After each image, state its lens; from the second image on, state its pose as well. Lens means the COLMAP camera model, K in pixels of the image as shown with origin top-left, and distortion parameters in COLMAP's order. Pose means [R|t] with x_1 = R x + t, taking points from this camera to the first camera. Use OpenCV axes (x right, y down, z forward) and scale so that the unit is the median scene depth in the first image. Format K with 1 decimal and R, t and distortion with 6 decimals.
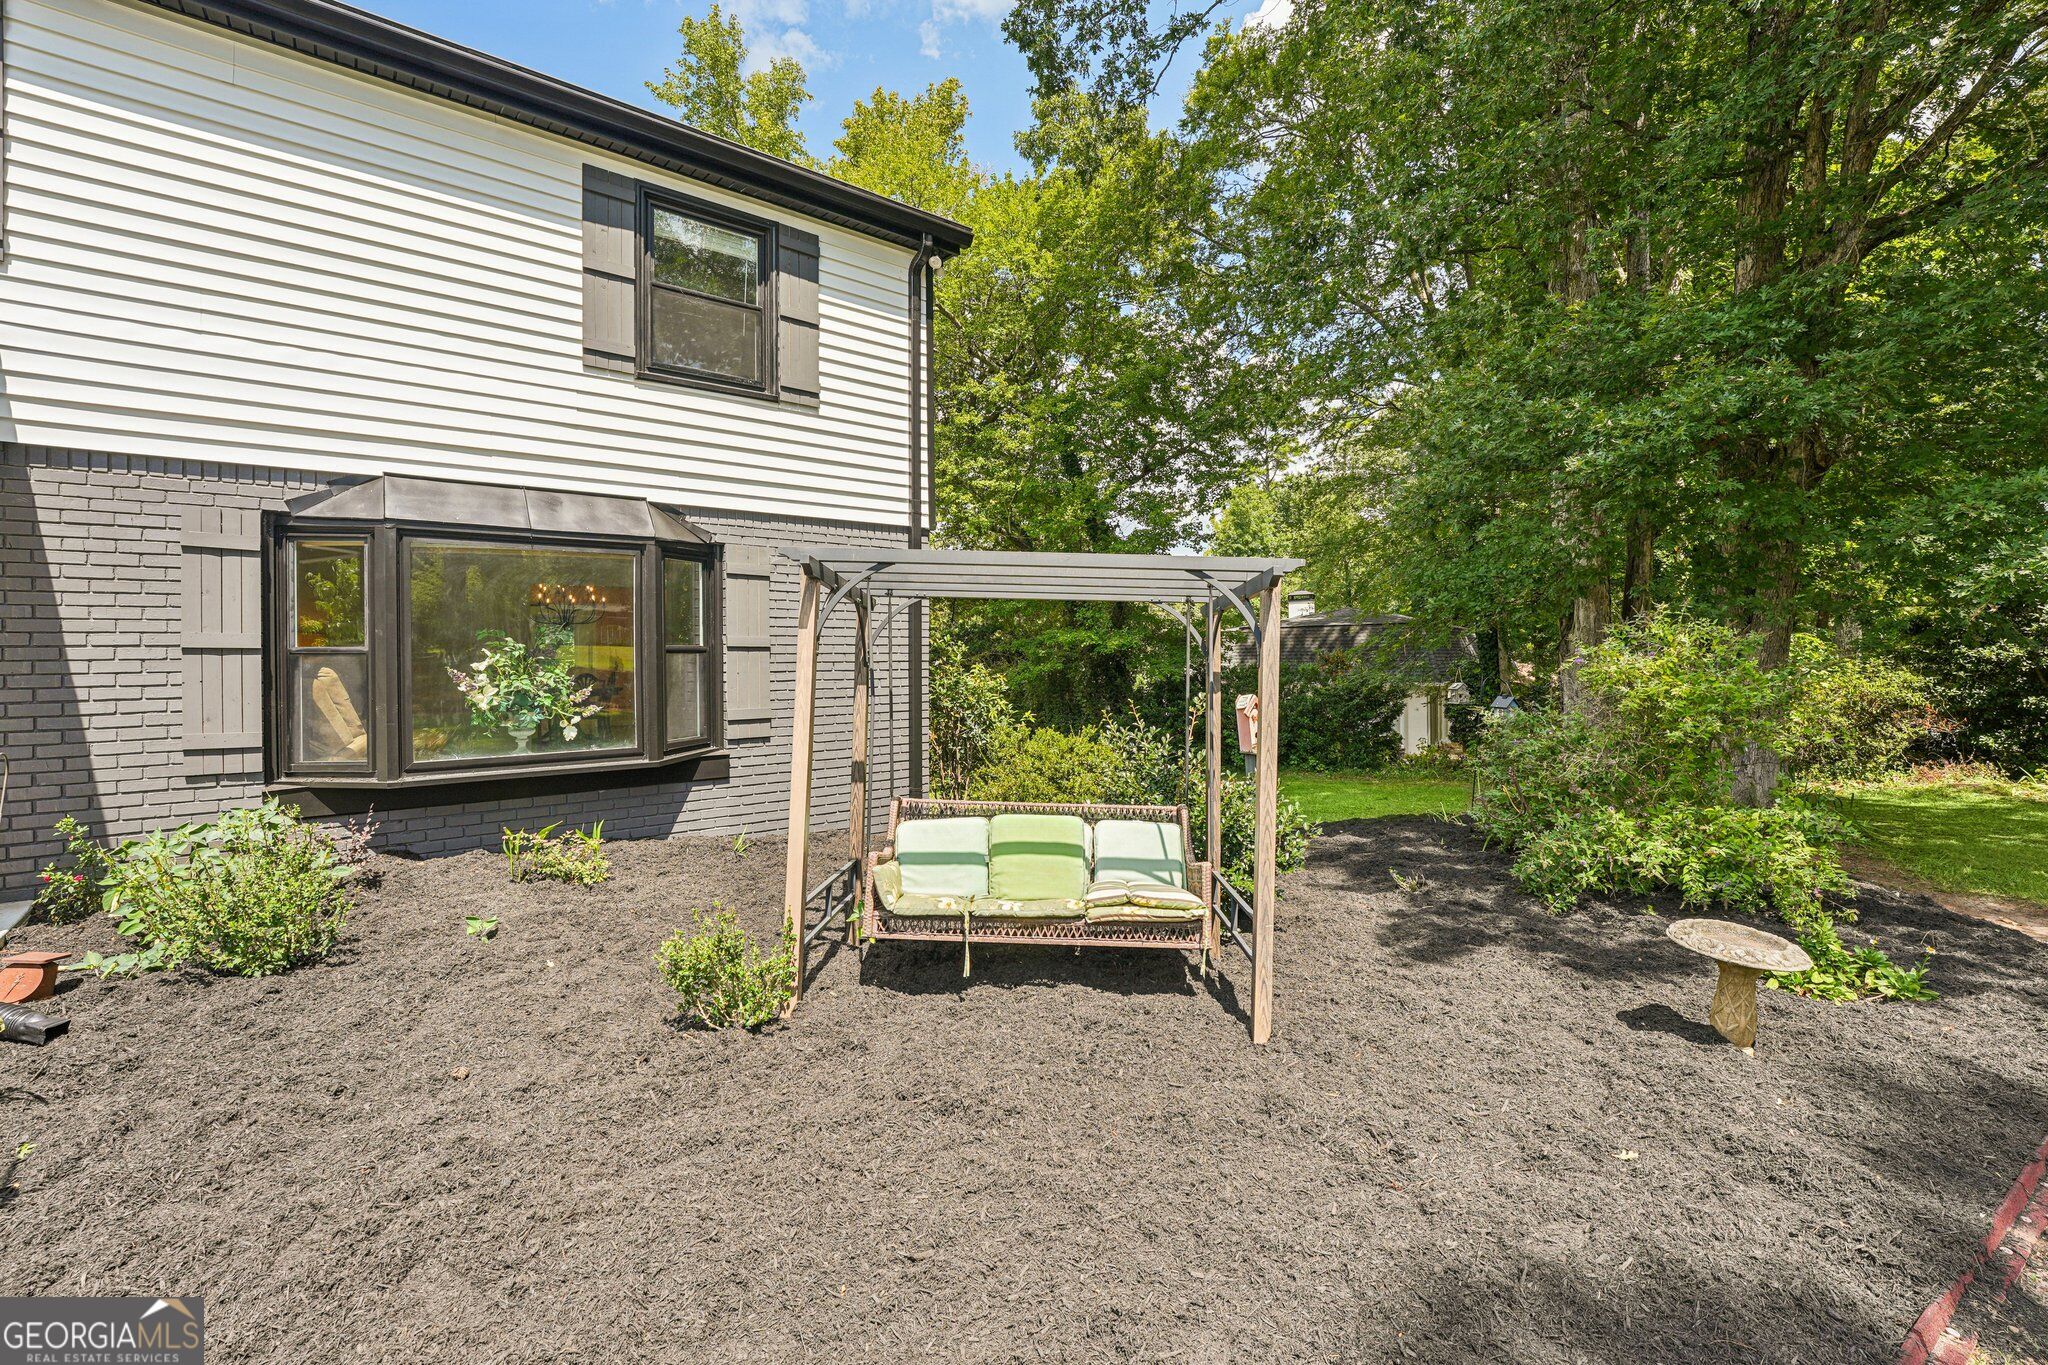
lens RADIAL K [[826.1, 0, 1022.7], [0, 826.1, 647.2], [0, 0, 1]] dist [-0.020894, -0.000140]
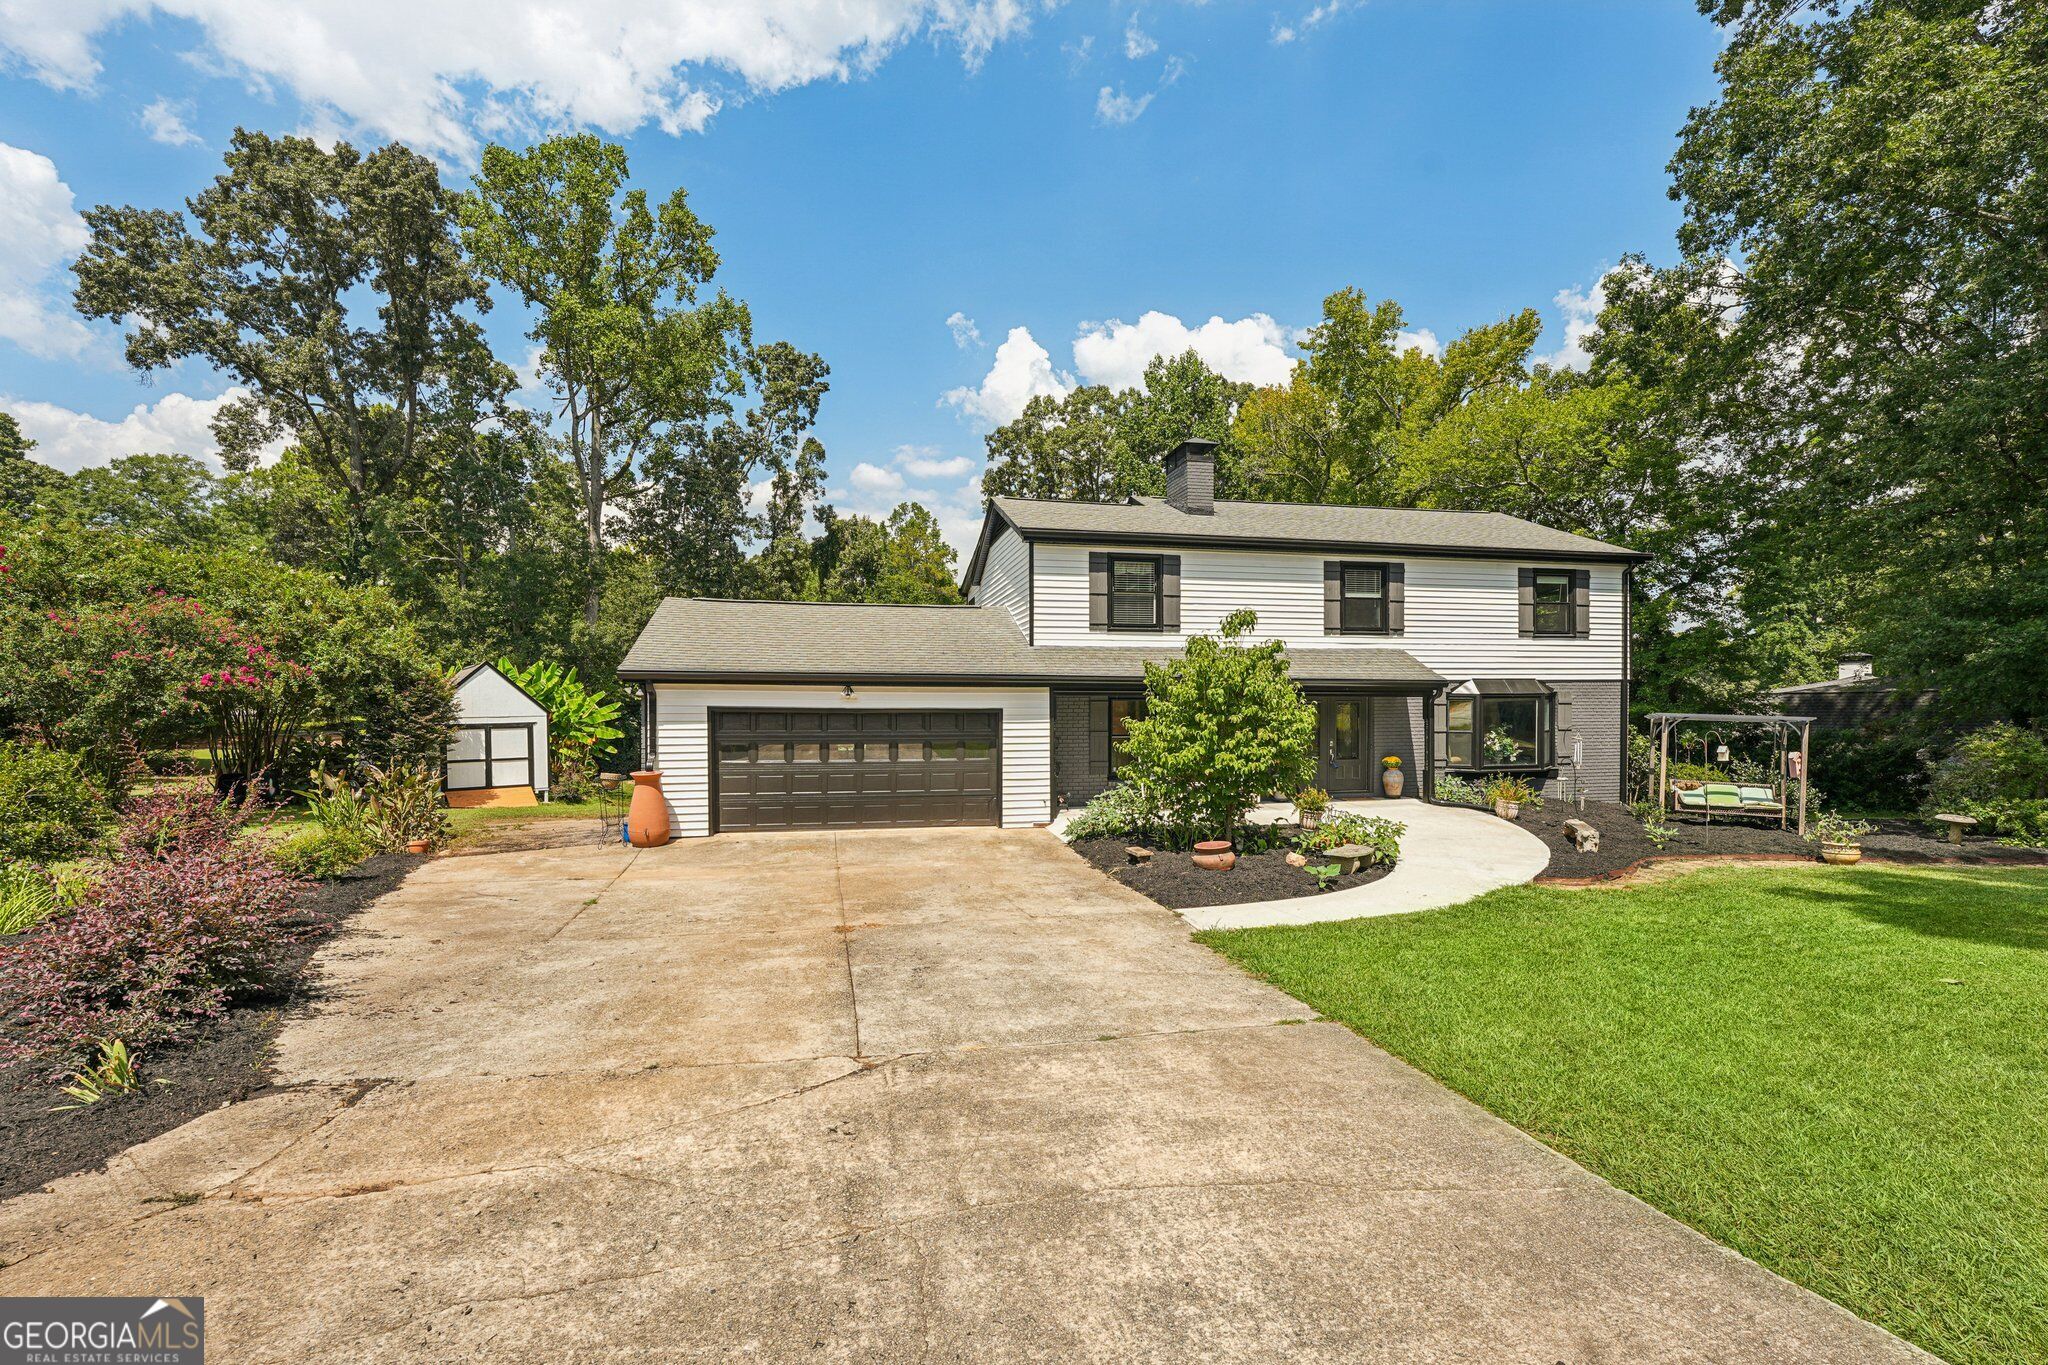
lens RADIAL K [[906.1, 0, 1022.7], [0, 906.1, 714.3], [0, 0, 1]] dist [-0.001329, -0.000115]
pose [[0.908874, 0.008681, -0.416981, -0.718688], [0.002679, 0.999641, 0.026650, -0.136429], [0.417063, -0.025339, 0.908524, -2.481868]]
